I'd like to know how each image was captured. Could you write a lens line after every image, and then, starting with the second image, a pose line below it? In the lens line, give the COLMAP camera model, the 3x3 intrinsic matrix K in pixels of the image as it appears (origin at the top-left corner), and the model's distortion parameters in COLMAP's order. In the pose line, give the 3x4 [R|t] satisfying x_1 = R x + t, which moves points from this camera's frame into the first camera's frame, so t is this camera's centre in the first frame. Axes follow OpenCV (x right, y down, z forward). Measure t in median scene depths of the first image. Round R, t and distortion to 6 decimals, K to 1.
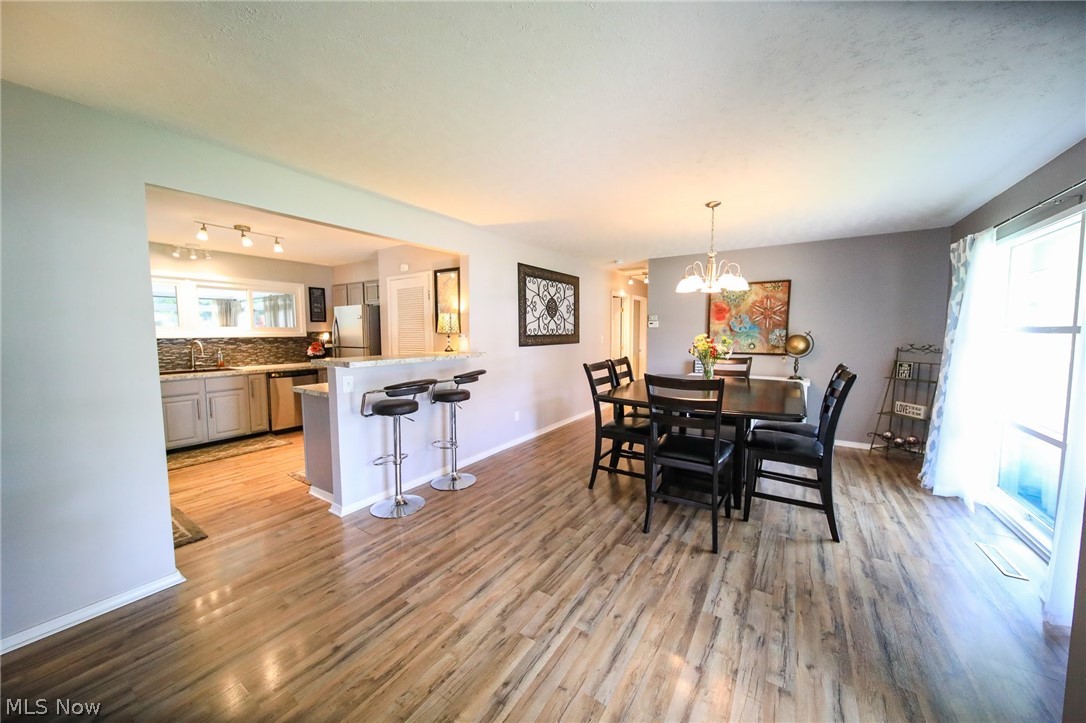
lens RADIAL K [[379.0, 0, 545.6], [0, 379.0, 358.9], [0, 0, 1]] dist [-0.000645, -0.000577]
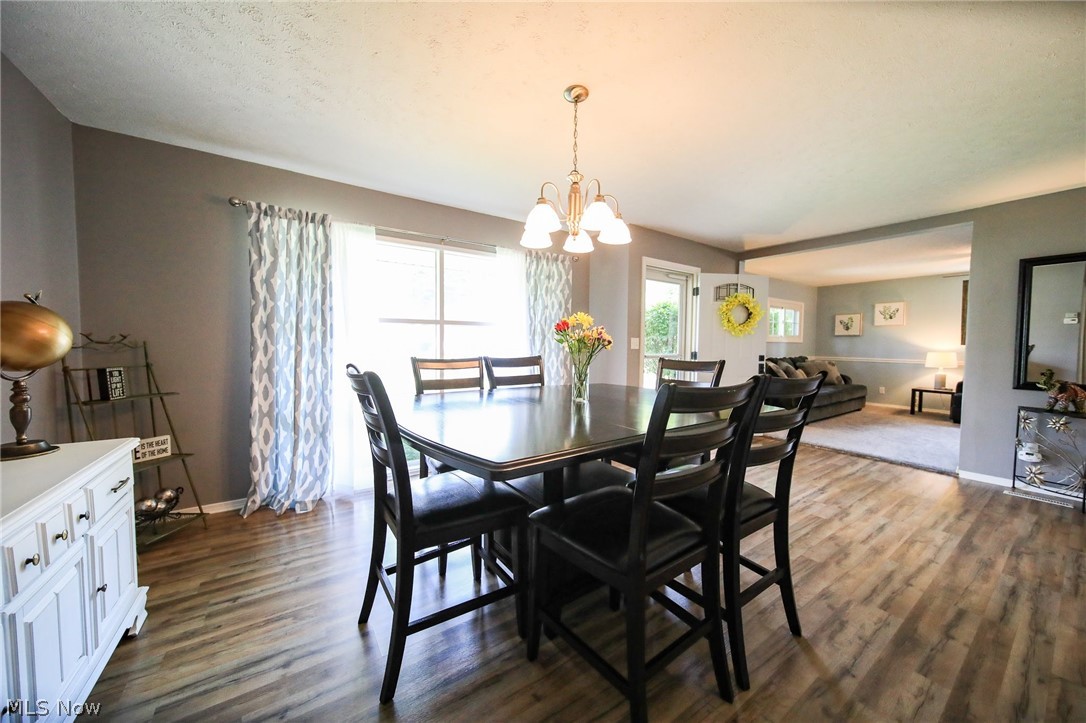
lens RADIAL K [[379.0, 0, 545.6], [0, 379.0, 358.9], [0, 0, 1]] dist [-0.000645, -0.000577]
pose [[-0.925936, -0.021985, 0.377040, 0.170044], [0.021457, 0.993630, 0.110631, -0.042316], [-0.377070, 0.110527, -0.919566, 1.084578]]
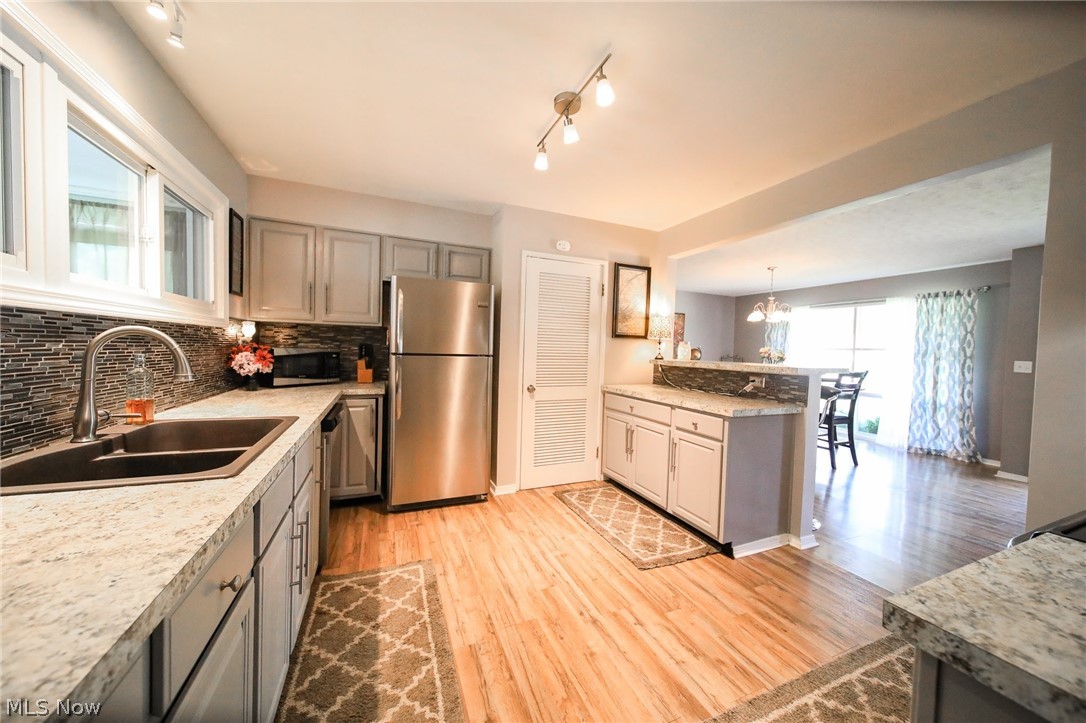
lens RADIAL K [[379.0, 0, 545.6], [0, 379.0, 358.9], [0, 0, 1]] dist [-0.000645, -0.000577]
pose [[0.552020, -0.002752, 0.833826, -0.988716], [0.029149, 0.999447, -0.016000, -0.012651], [-0.833321, 0.033138, 0.551795, 0.624661]]
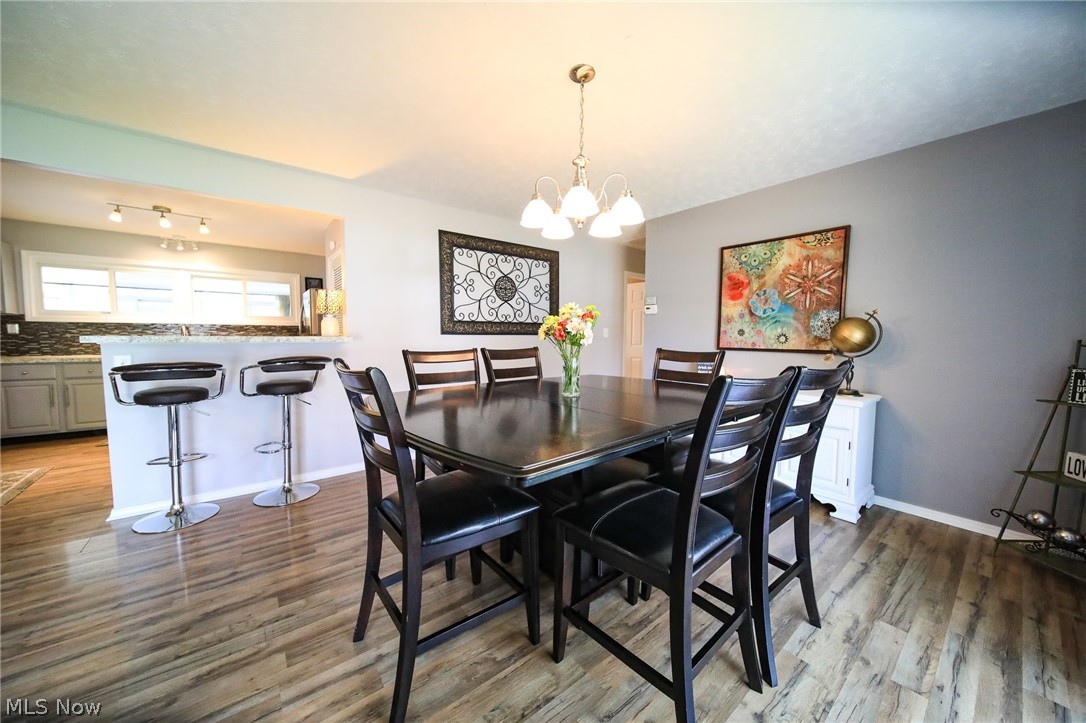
lens RADIAL K [[379.0, 0, 545.6], [0, 379.0, 358.9], [0, 0, 1]] dist [-0.000645, -0.000577]
pose [[0.950648, 0.029354, -0.308881, 0.389549], [-0.032407, 0.999463, -0.004756, 0.016519], [0.308575, 0.014531, 0.951089, 0.299977]]
